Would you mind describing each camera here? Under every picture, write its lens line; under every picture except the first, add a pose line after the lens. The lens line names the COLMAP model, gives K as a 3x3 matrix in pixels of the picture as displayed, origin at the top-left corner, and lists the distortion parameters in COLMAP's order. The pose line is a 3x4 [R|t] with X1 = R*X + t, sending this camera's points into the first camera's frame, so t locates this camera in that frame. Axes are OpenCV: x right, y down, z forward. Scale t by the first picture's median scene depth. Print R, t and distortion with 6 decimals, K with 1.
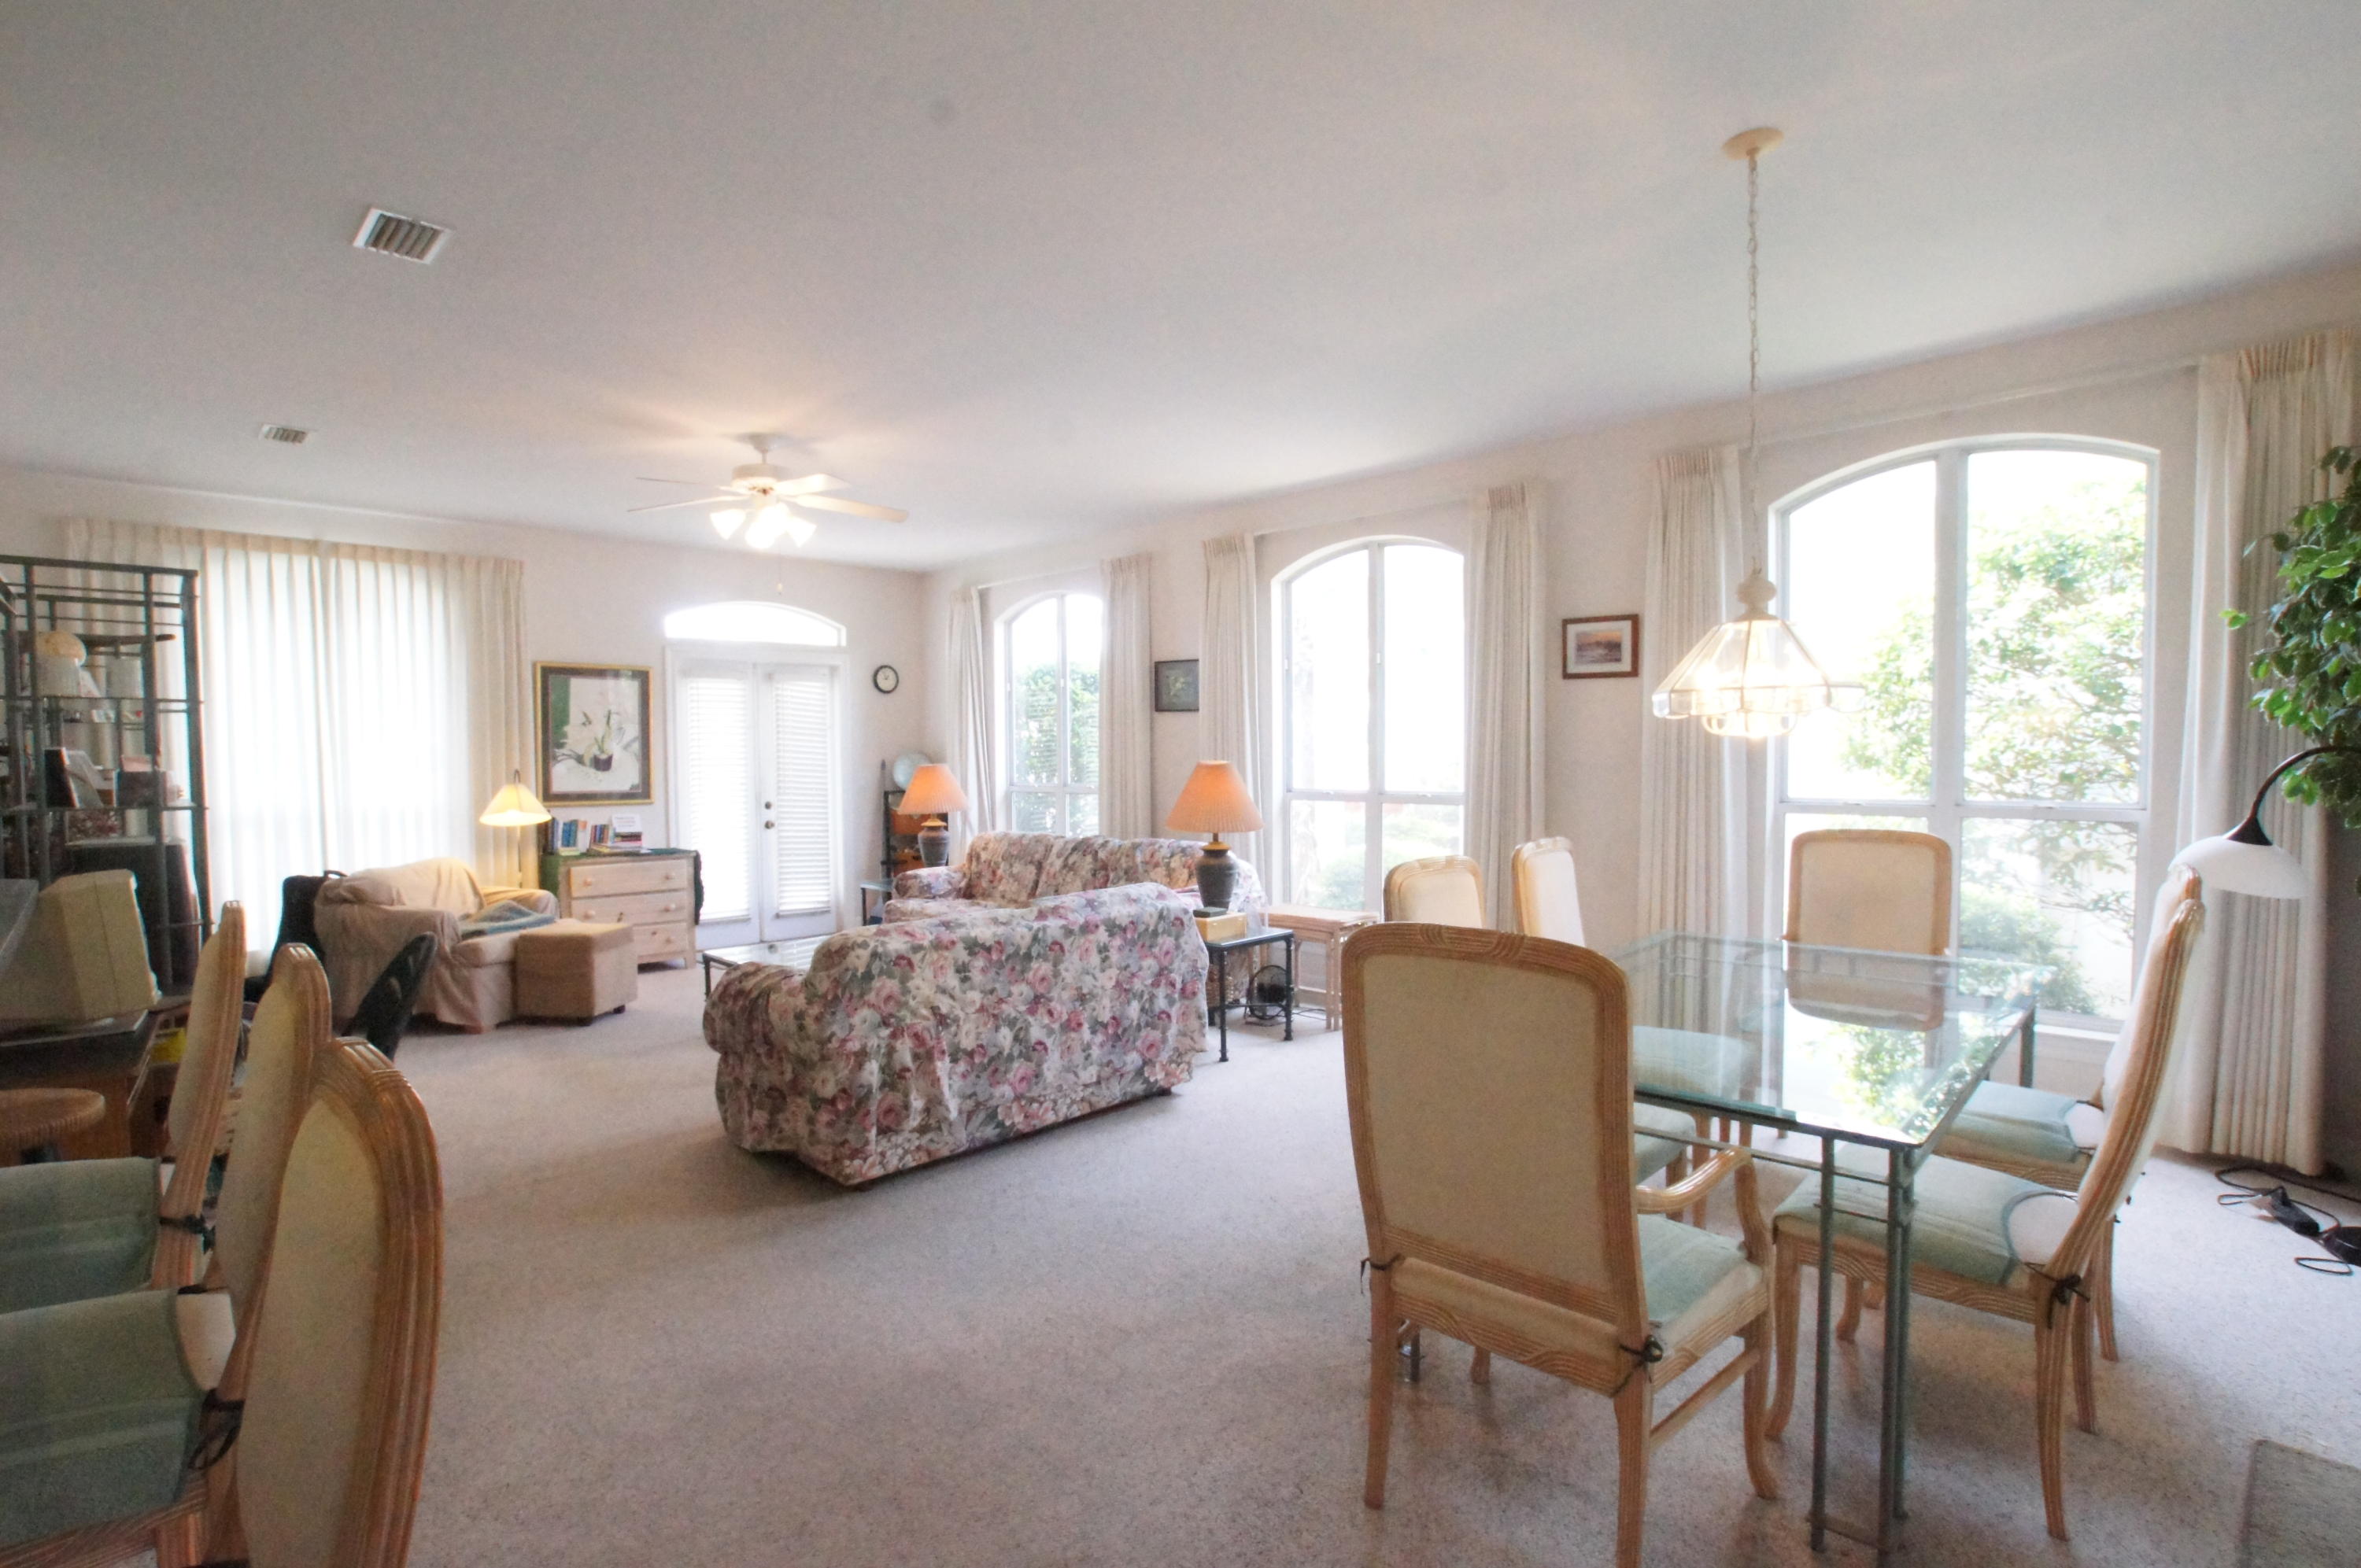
lens RADIAL K [[1129.0, 0, 1157.7], [0, 1129.0, 800.5], [0, 0, 1]] dist [-0.076084, 0.032646]
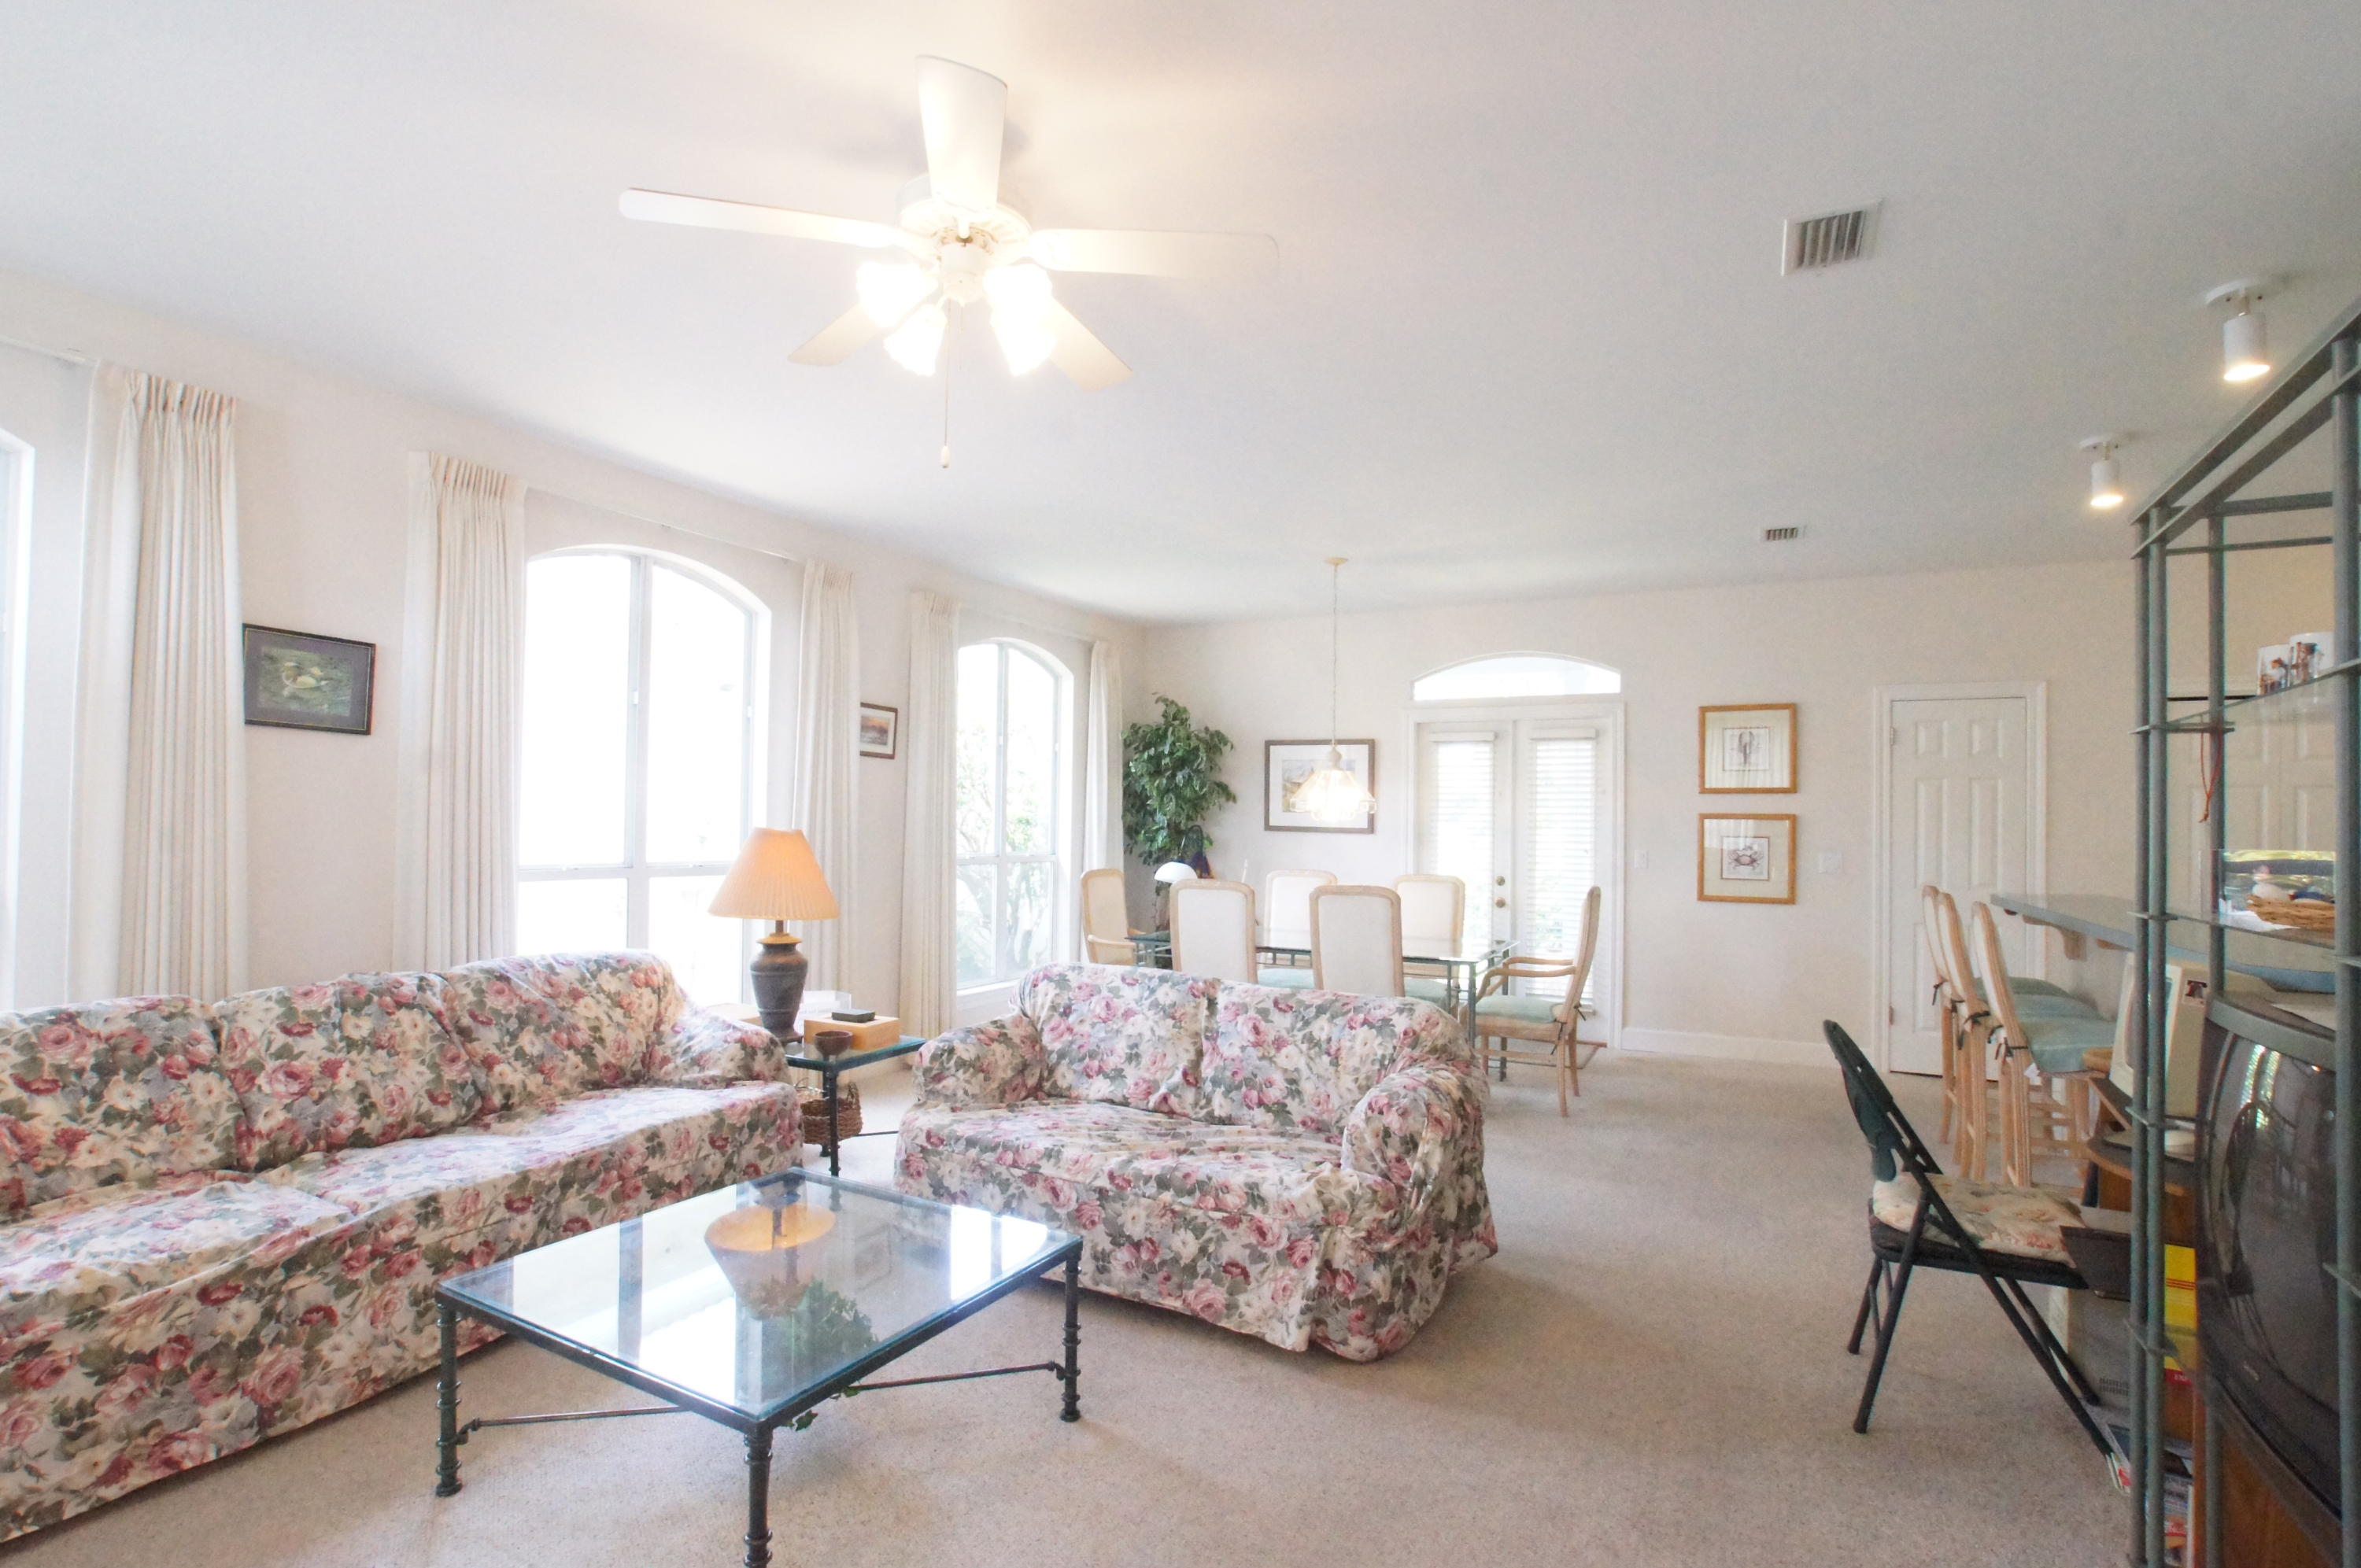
lens RADIAL K [[1130.9, 0, 1158.5], [0, 1130.9, 801.2], [0, 0, 1]] dist [-0.087351, 0.049584]
pose [[-0.293932, 0.022837, 0.955554, -0.981269], [0.025794, 0.999540, -0.015954, -0.044771], [-0.955478, 0.019958, -0.294386, 1.283792]]
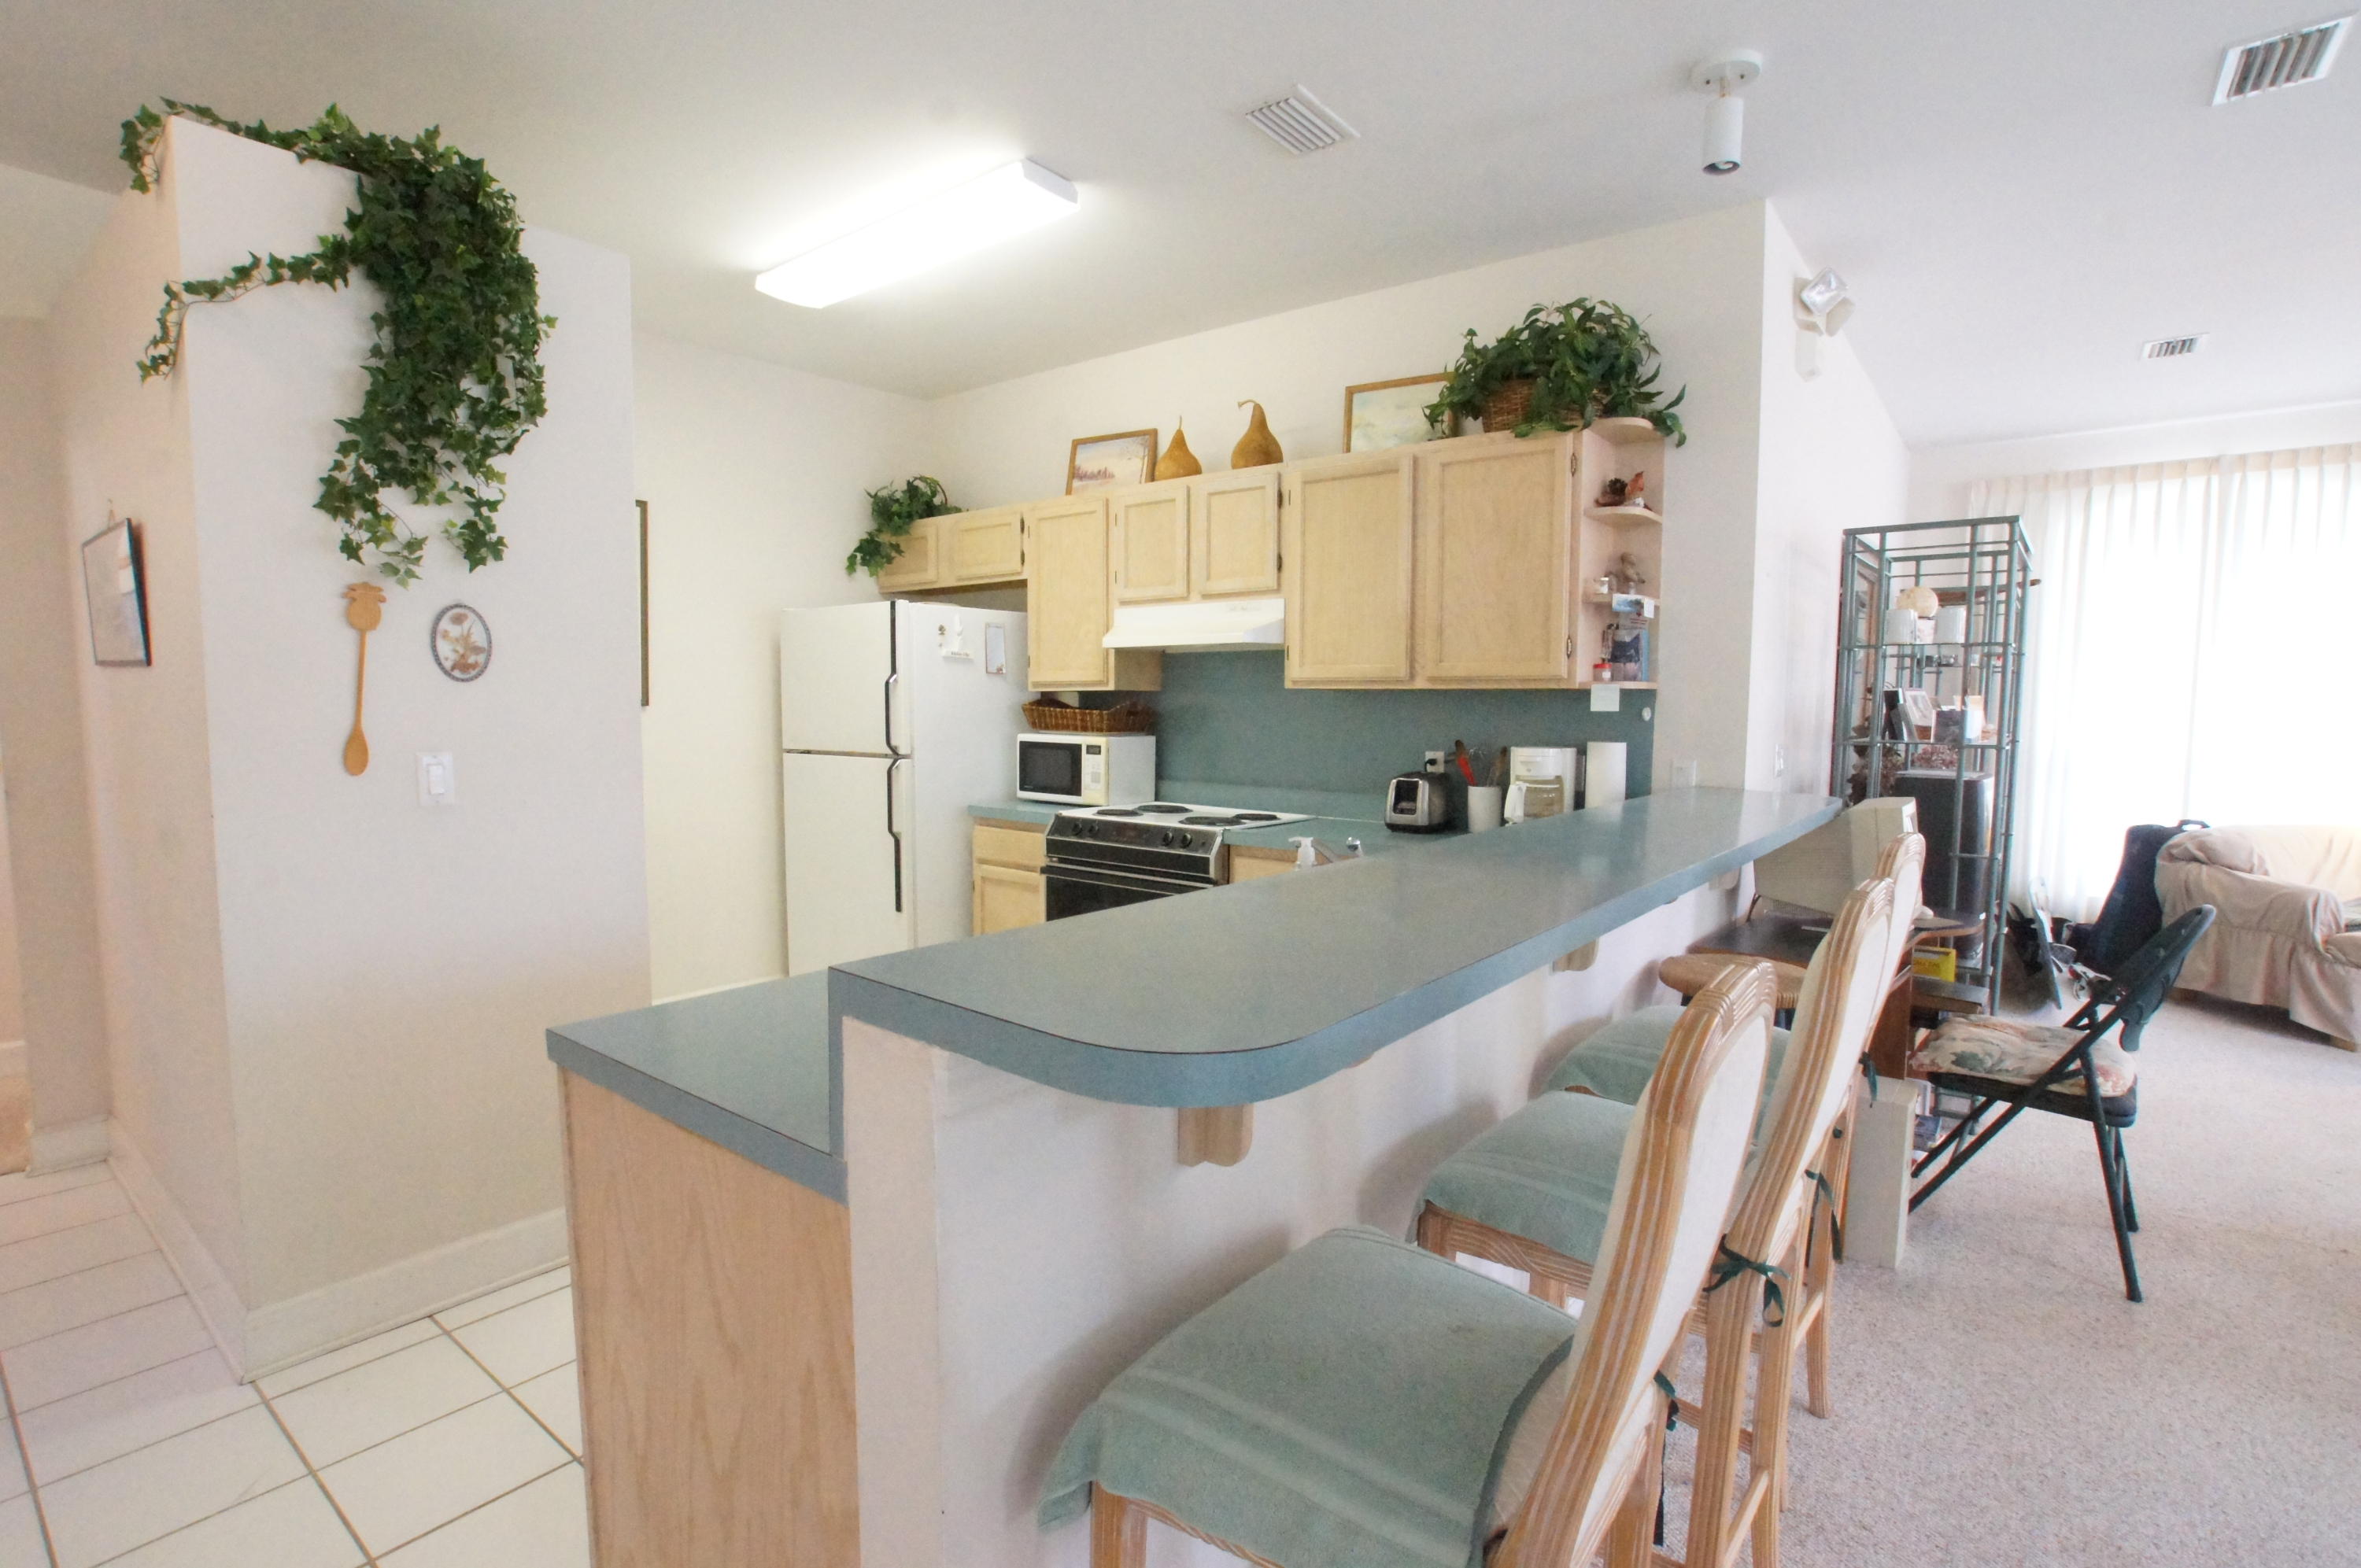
lens RADIAL K [[1123.8, 0, 1170.3], [0, 1123.8, 802.1], [0, 0, 1]] dist [-0.050203, 0.020717]
pose [[0.120065, 0.097978, -0.987919, 0.053794], [-0.044556, 0.994647, 0.093230, -0.002536], [0.991766, 0.032824, 0.123788, 0.065737]]
